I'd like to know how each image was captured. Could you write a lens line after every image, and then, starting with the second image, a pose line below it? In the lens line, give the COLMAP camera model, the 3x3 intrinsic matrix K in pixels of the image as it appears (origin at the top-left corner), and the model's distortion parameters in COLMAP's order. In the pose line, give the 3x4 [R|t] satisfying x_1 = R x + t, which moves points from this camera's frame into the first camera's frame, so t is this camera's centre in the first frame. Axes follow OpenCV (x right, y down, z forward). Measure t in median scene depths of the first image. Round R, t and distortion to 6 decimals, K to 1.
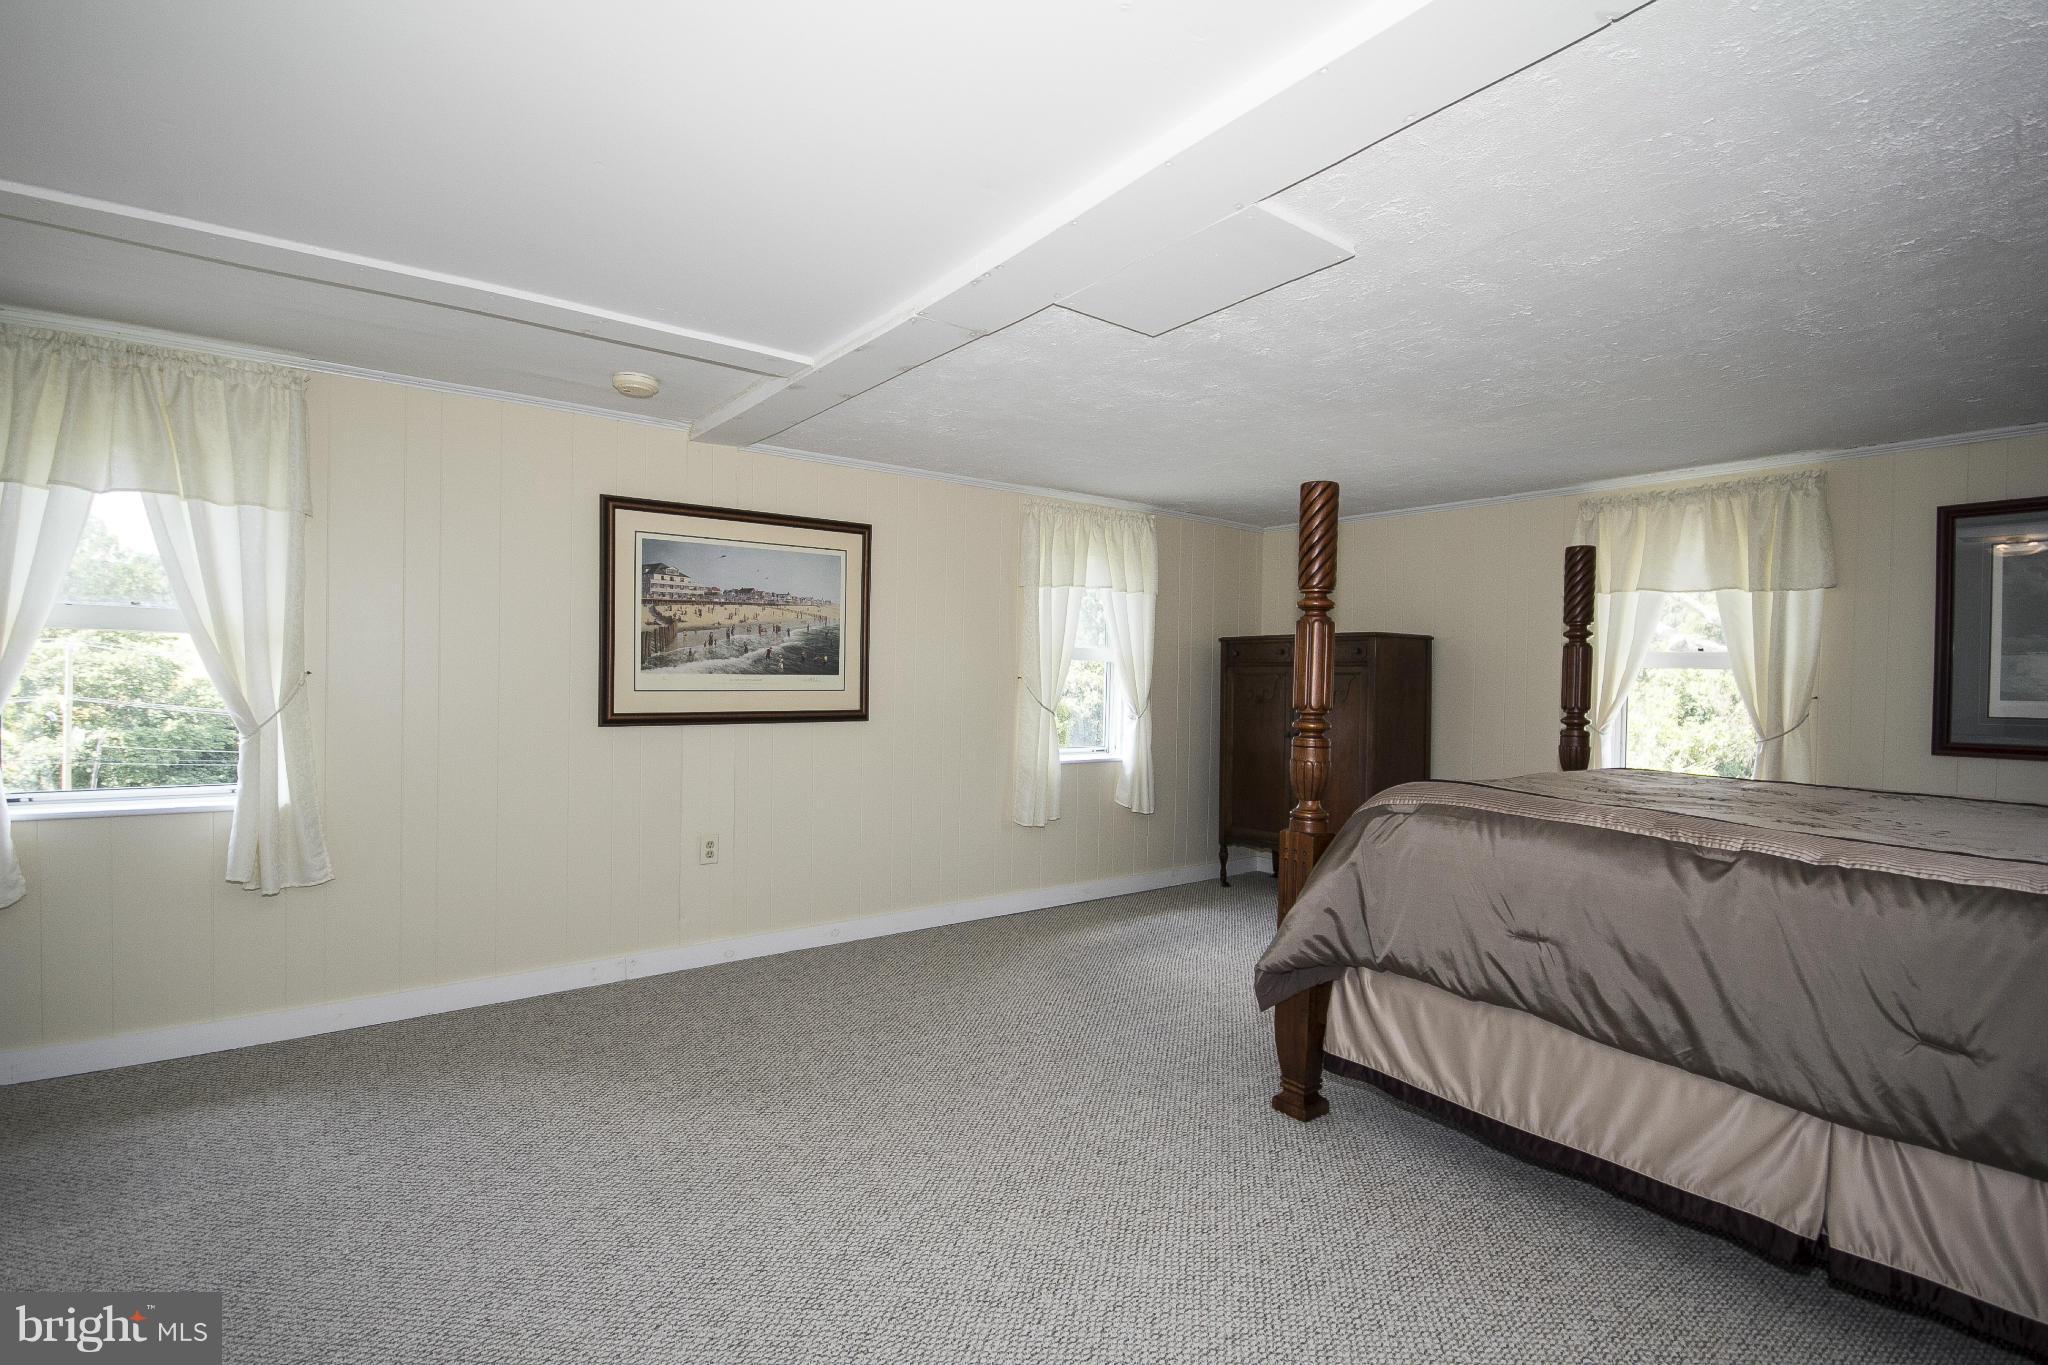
lens RADIAL K [[915.9, 0, 1024.0], [0, 915.9, 682.5], [0, 0, 1]] dist [-0.032185, 0.000190]
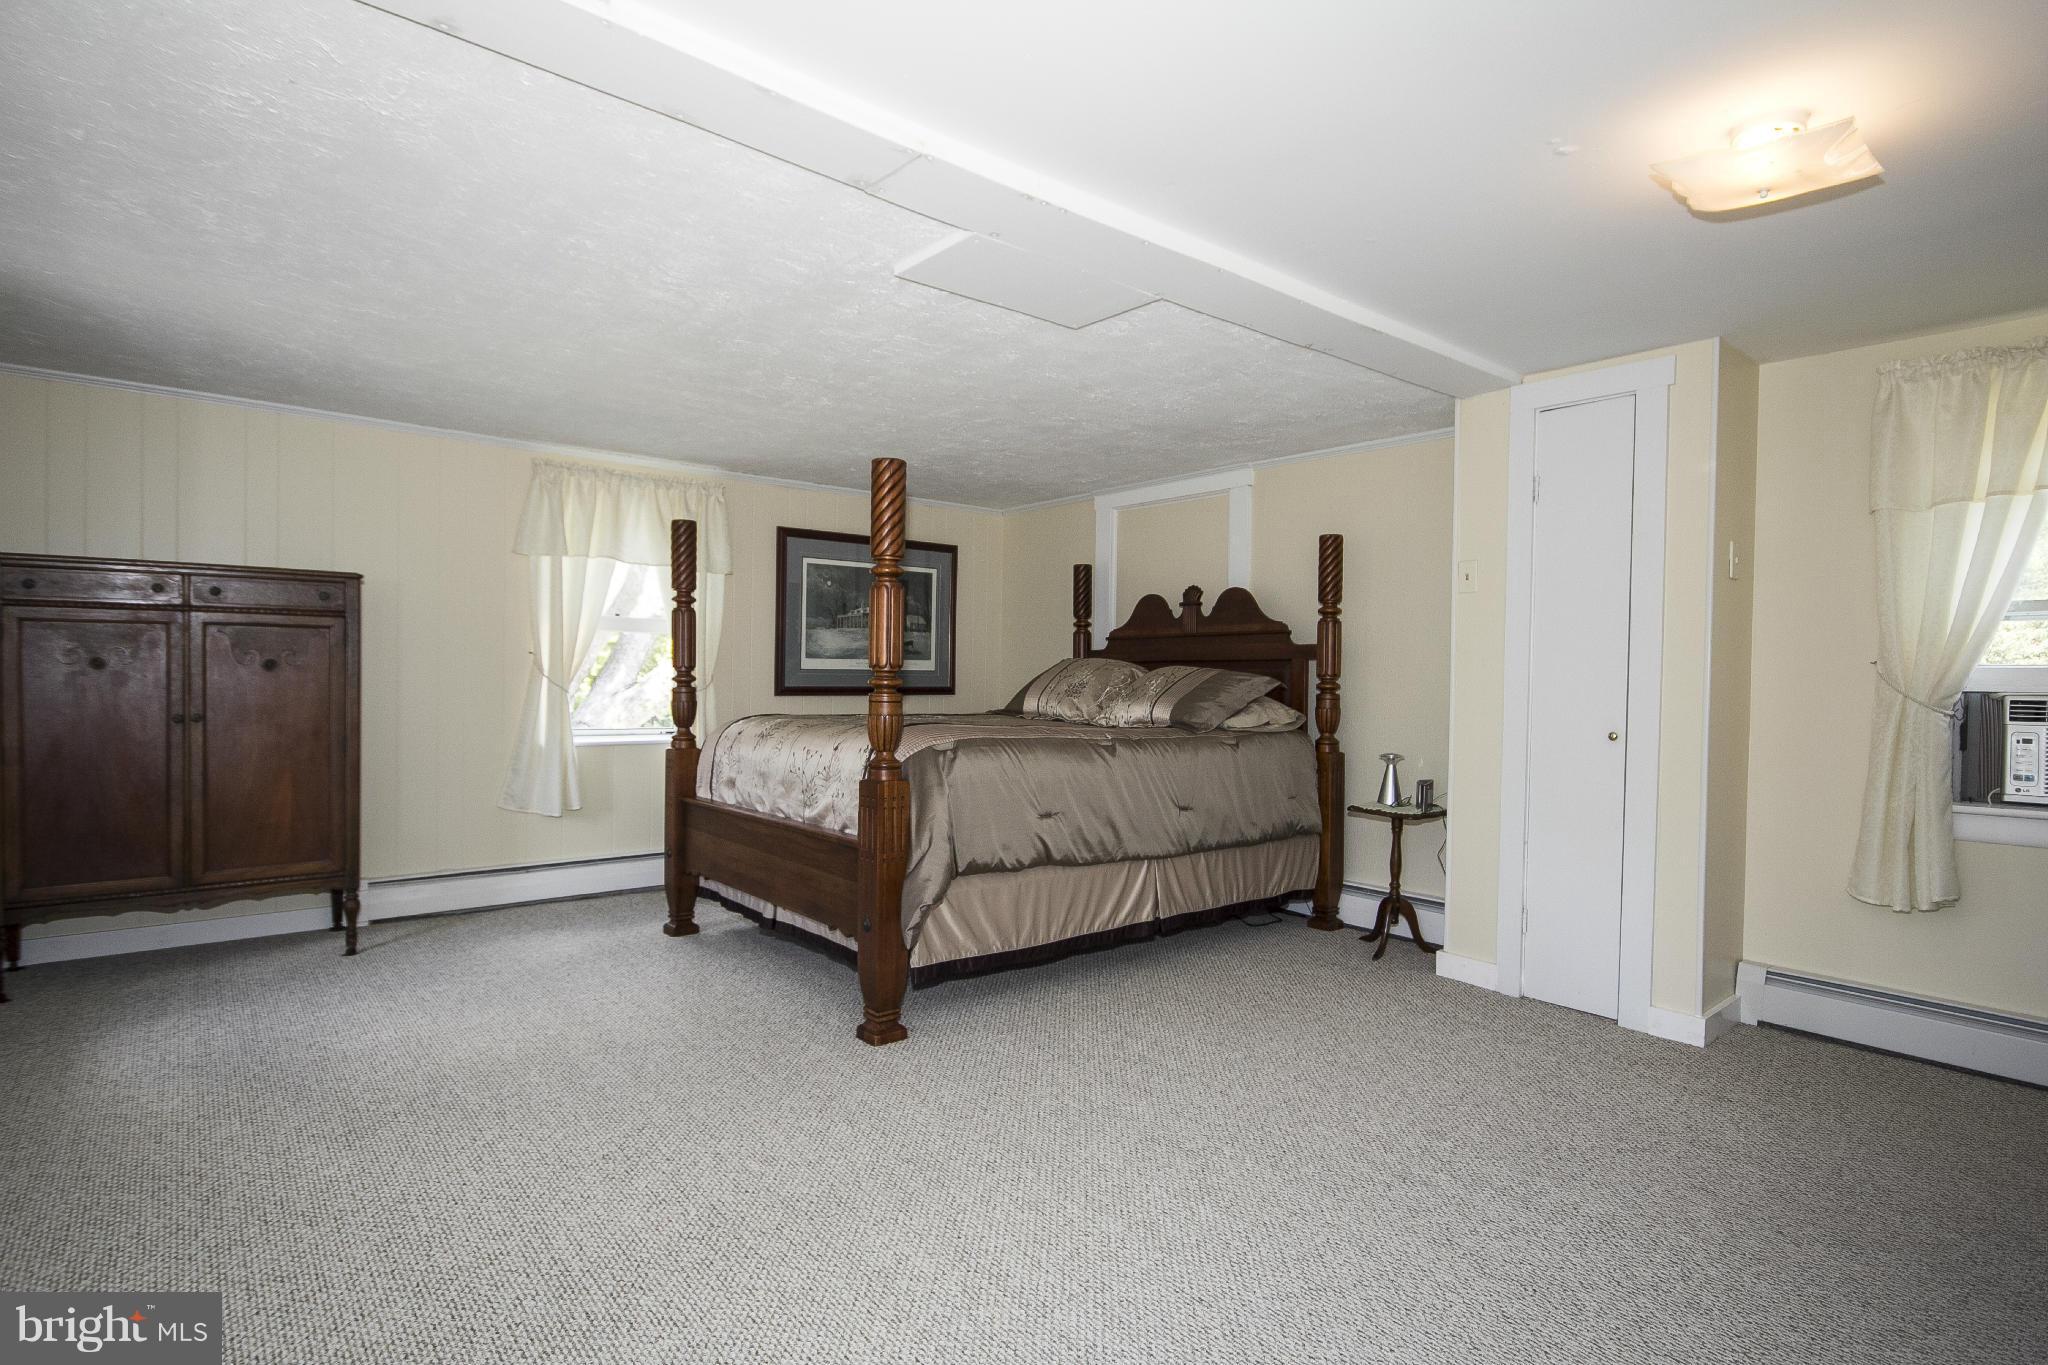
lens RADIAL K [[1068.0, 0, 1024.0], [0, 1068.0, 682.5], [0, 0, 1]] dist [-0.106346, -0.000015]
pose [[-0.063055, -0.025034, 0.997696, -0.948688], [-0.015075, 0.999595, 0.024129, 0.013977], [-0.997896, -0.013519, -0.063407, 0.907543]]
